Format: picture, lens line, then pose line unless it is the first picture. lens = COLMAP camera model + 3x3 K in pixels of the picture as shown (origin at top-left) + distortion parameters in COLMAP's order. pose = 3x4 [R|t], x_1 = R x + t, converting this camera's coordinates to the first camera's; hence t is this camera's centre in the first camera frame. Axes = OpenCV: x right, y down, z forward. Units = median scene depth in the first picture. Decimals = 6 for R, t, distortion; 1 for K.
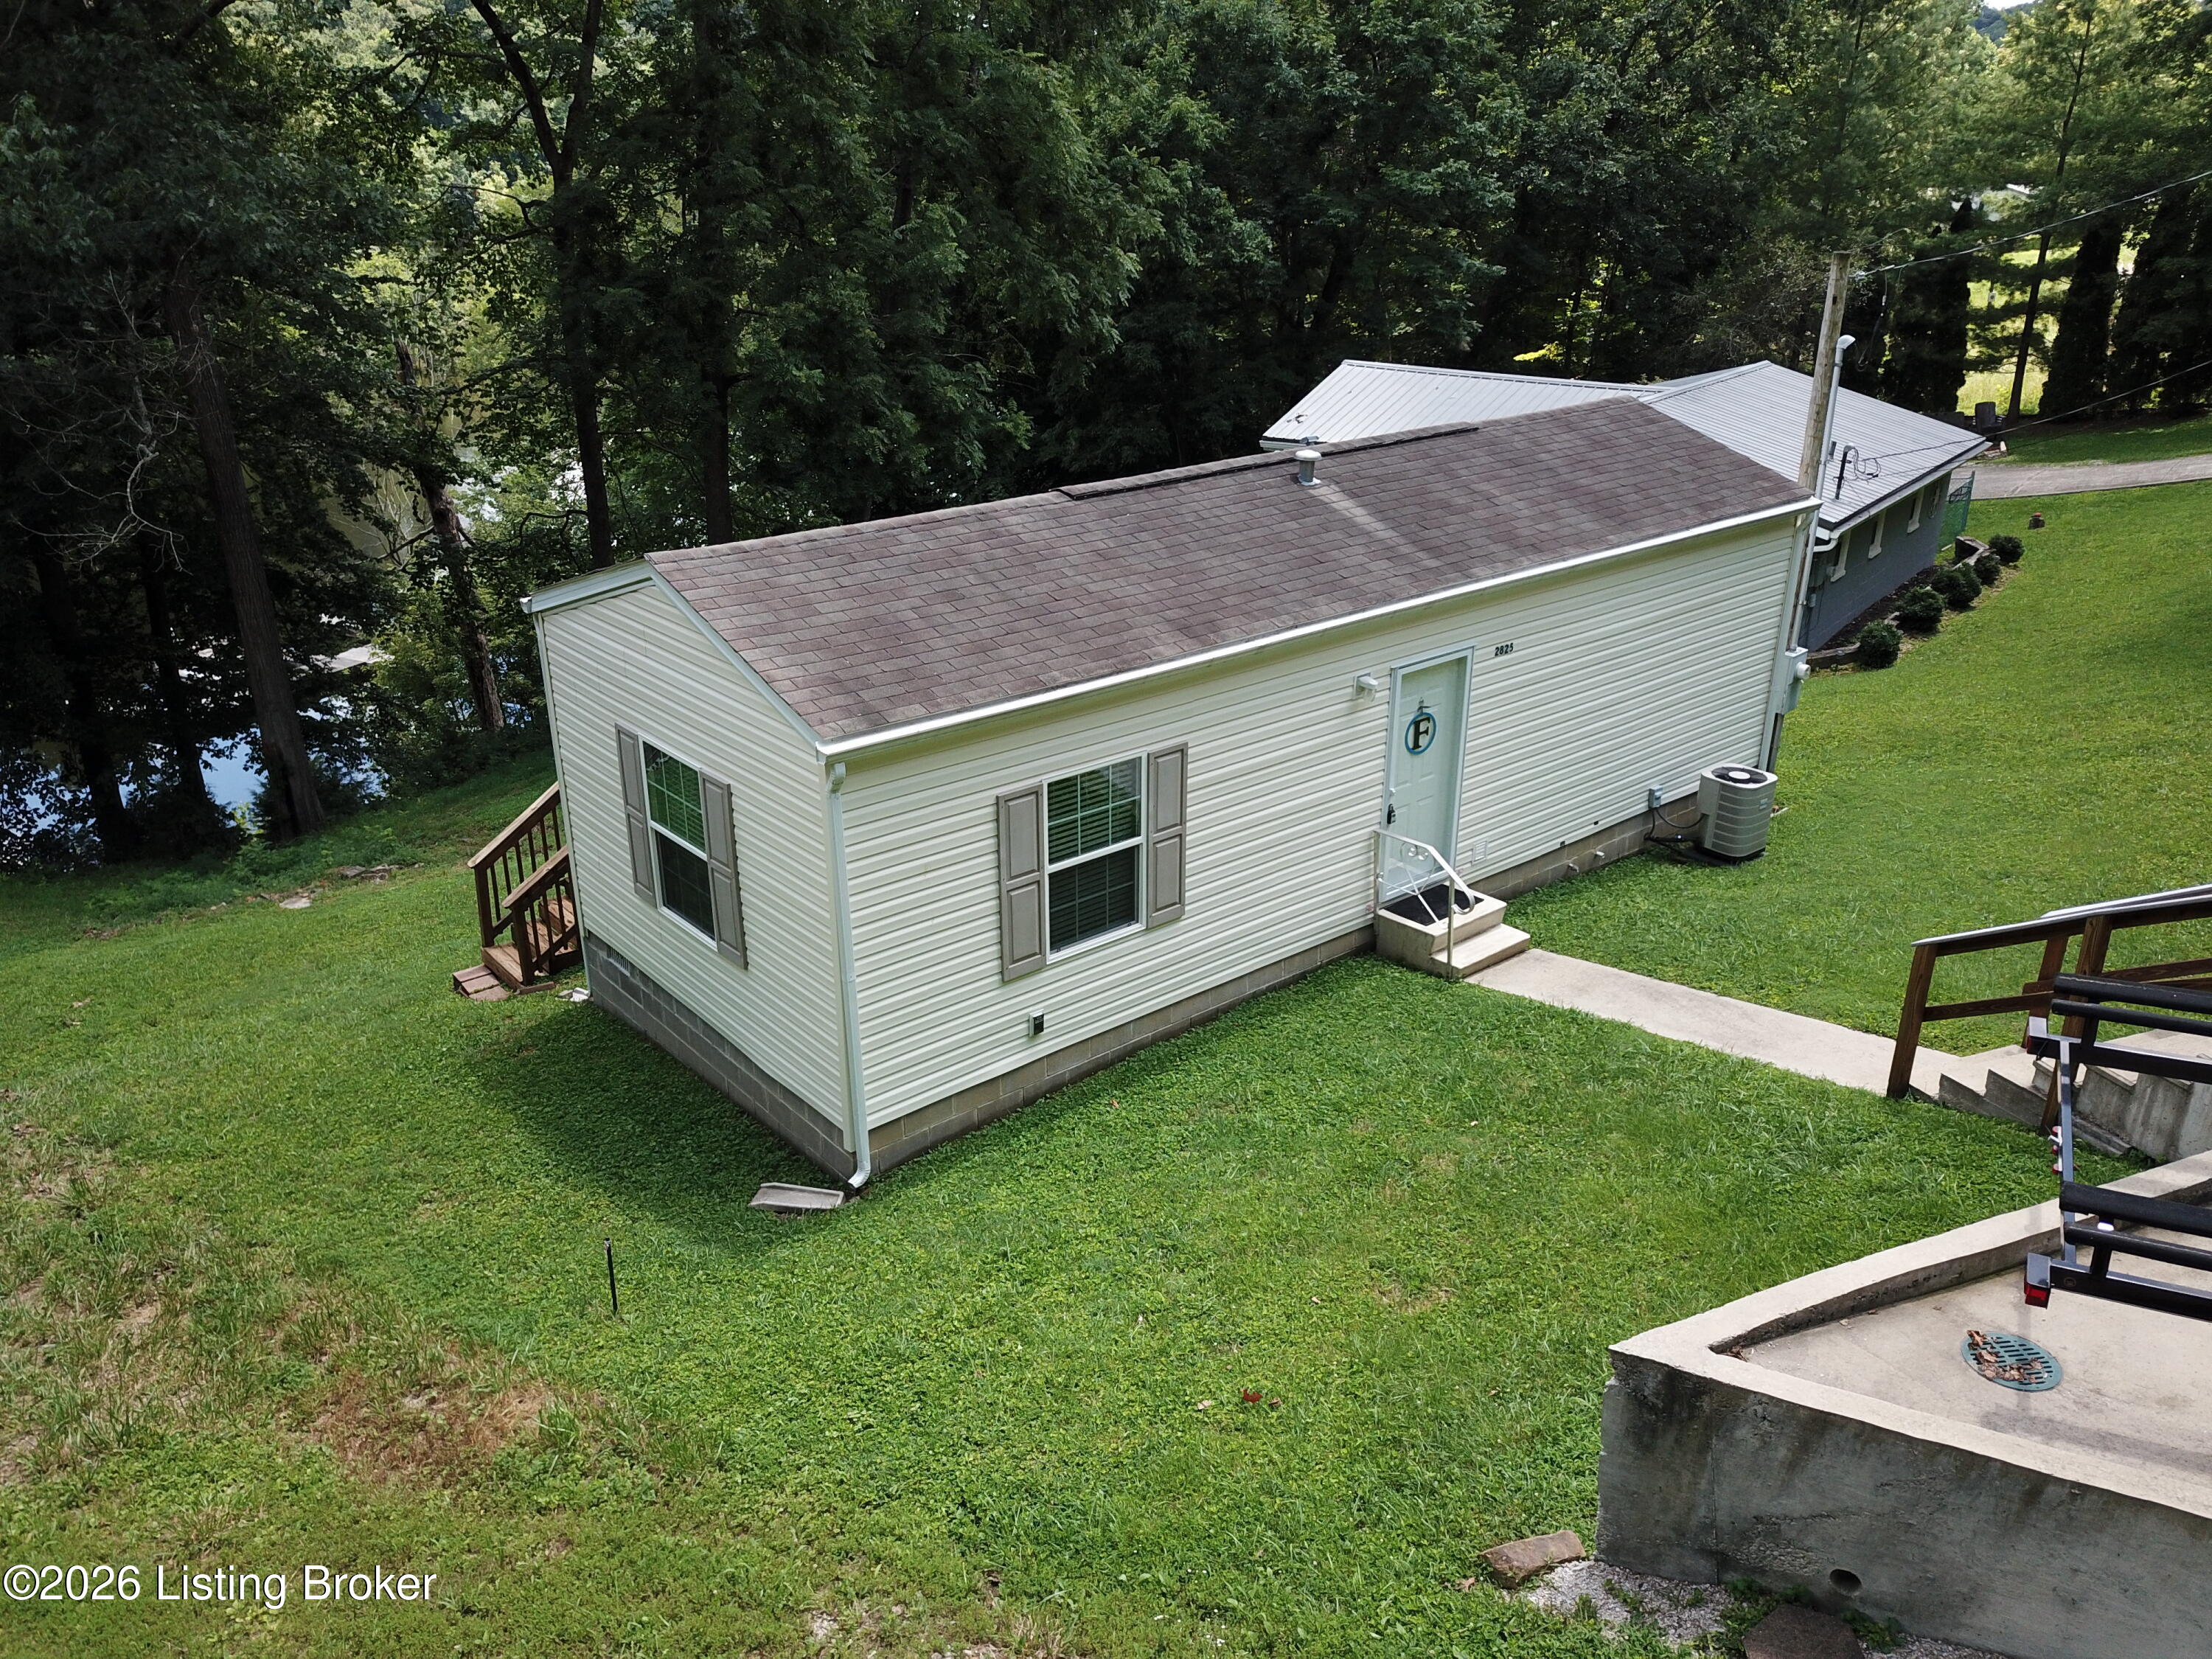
lens RADIAL K [[1680.0, 0, 1062.1], [0, 1680.0, 830.6], [0, 0, 1]] dist [-0.035245, 0.007809]
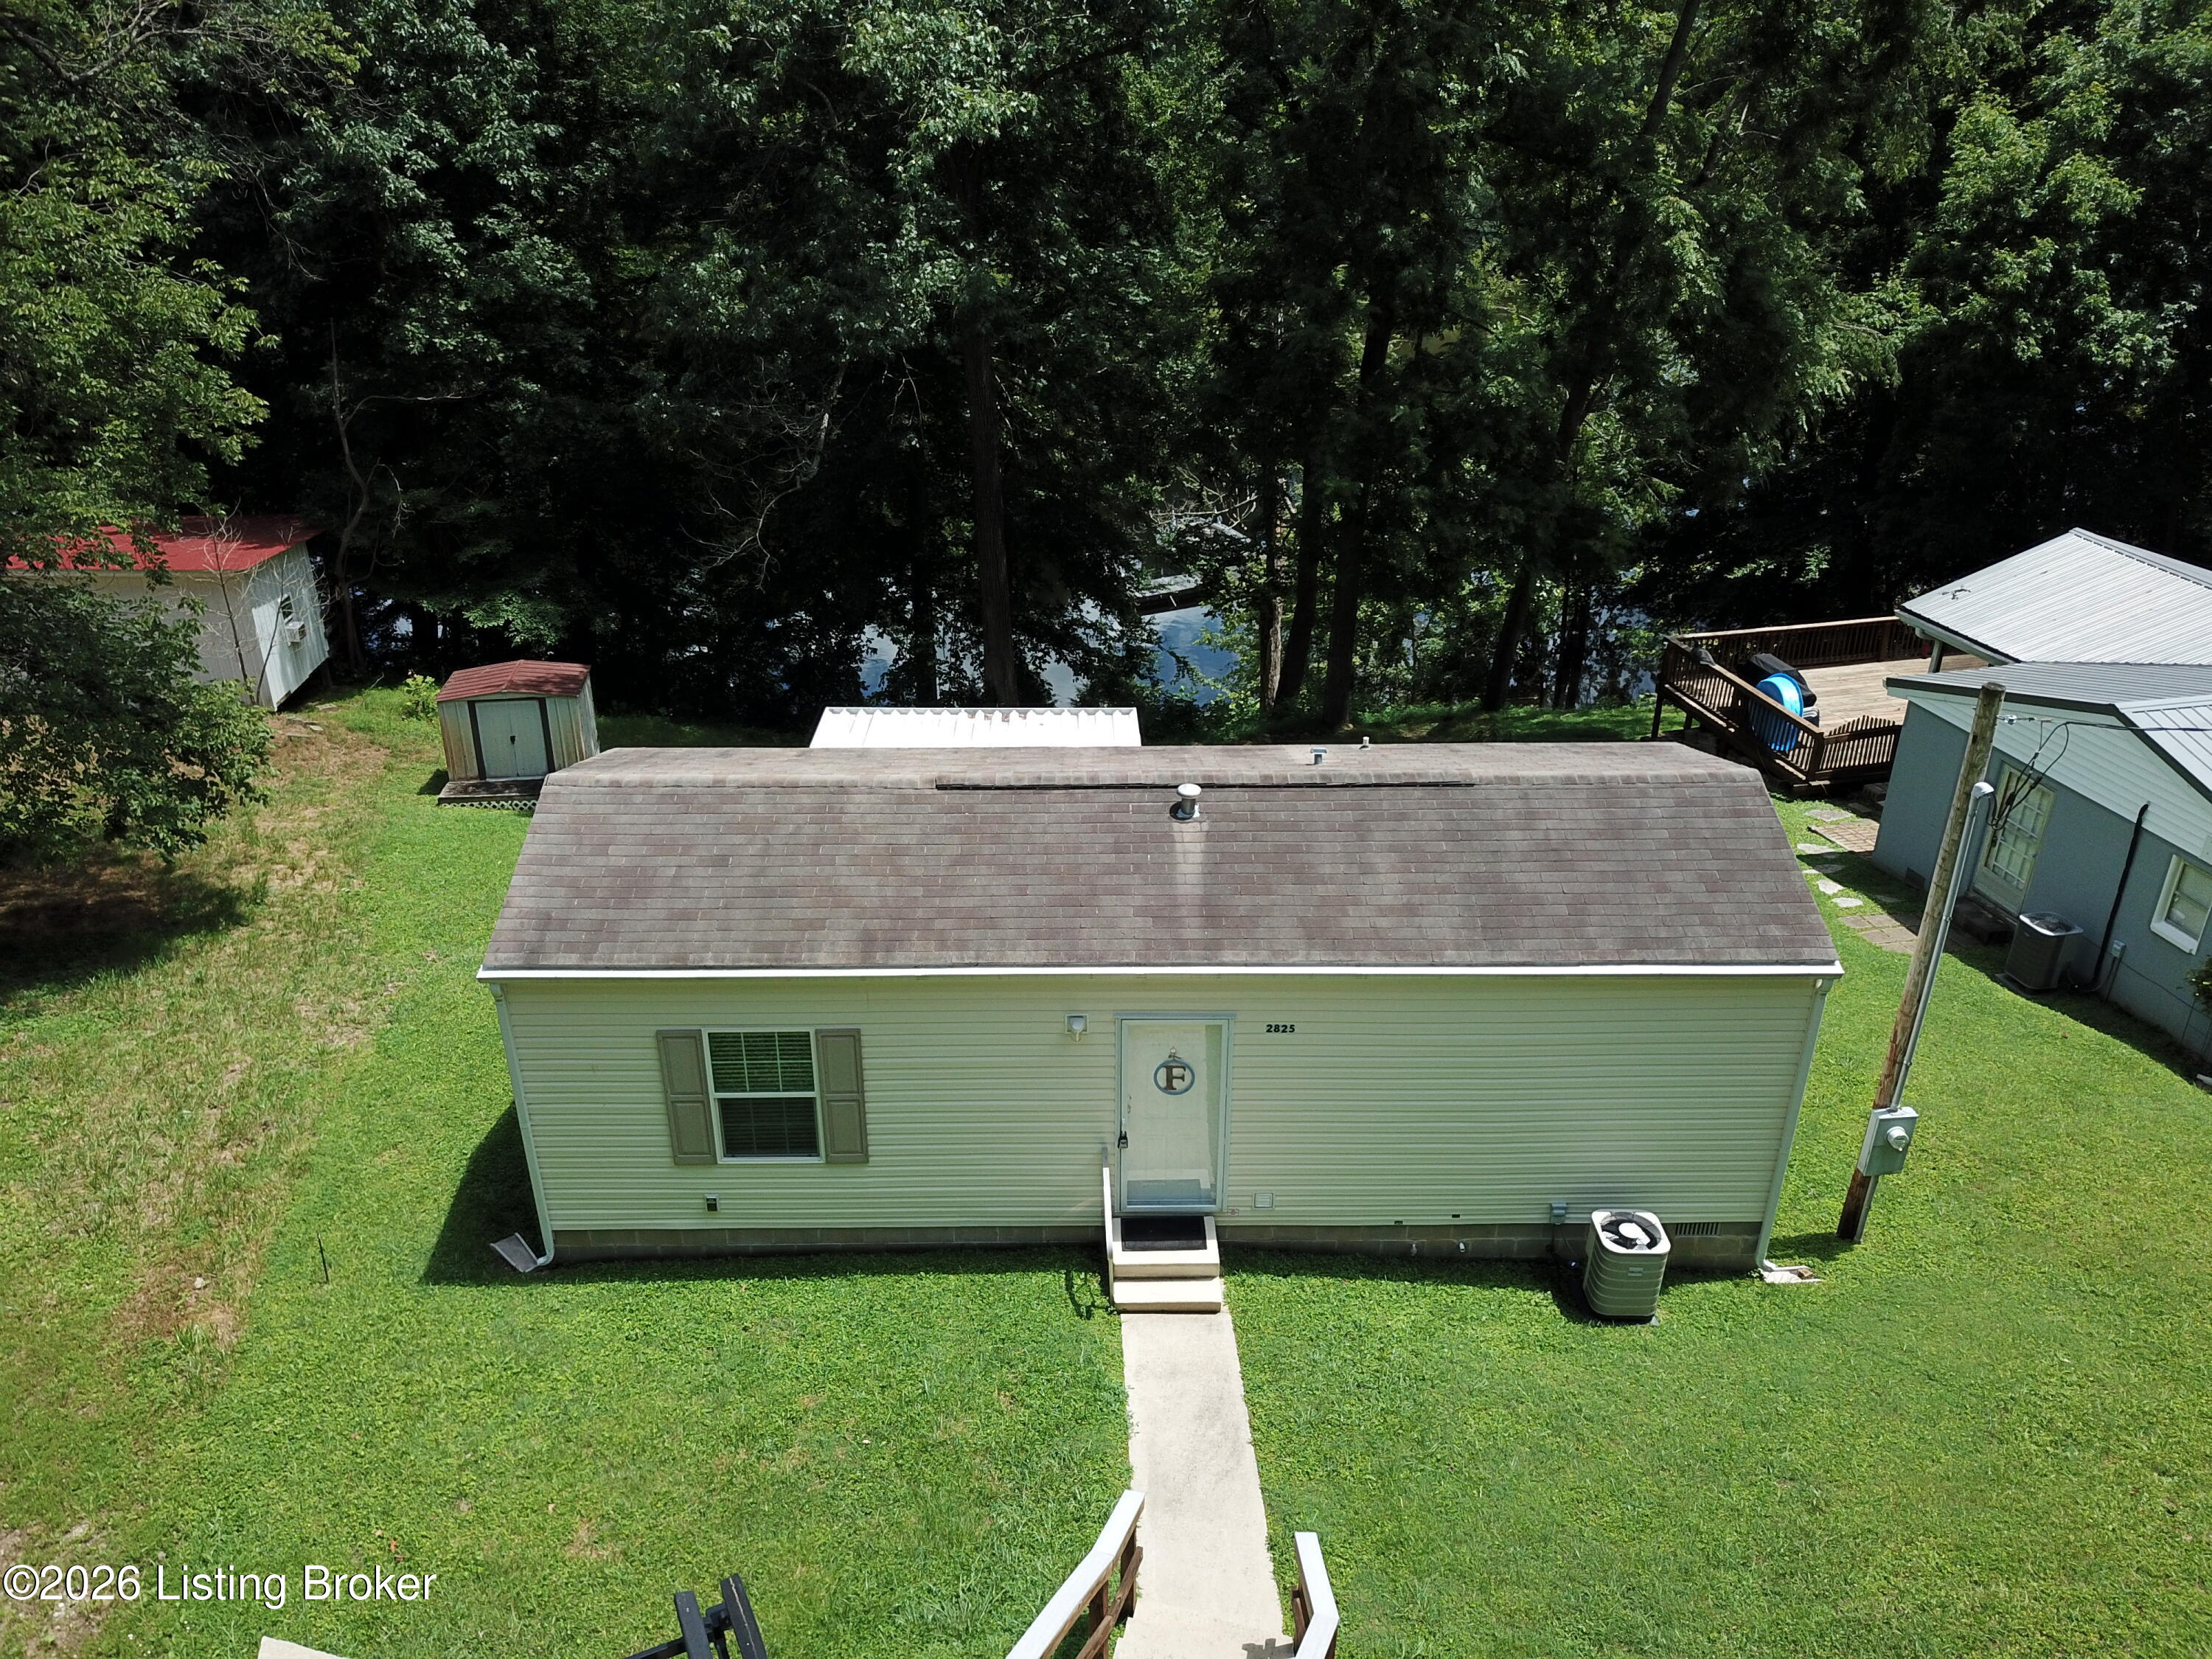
lens RADIAL K [[1680.0, 0, 1062.1], [0, 1680.0, 830.6], [0, 0, 1]] dist [-0.035245, 0.007809]
pose [[0.774143, 0.267246, -0.573831, 0.796502], [-0.229678, 0.963321, 0.138785, -0.371276], [0.589873, 0.024357, 0.807129, 0.126127]]
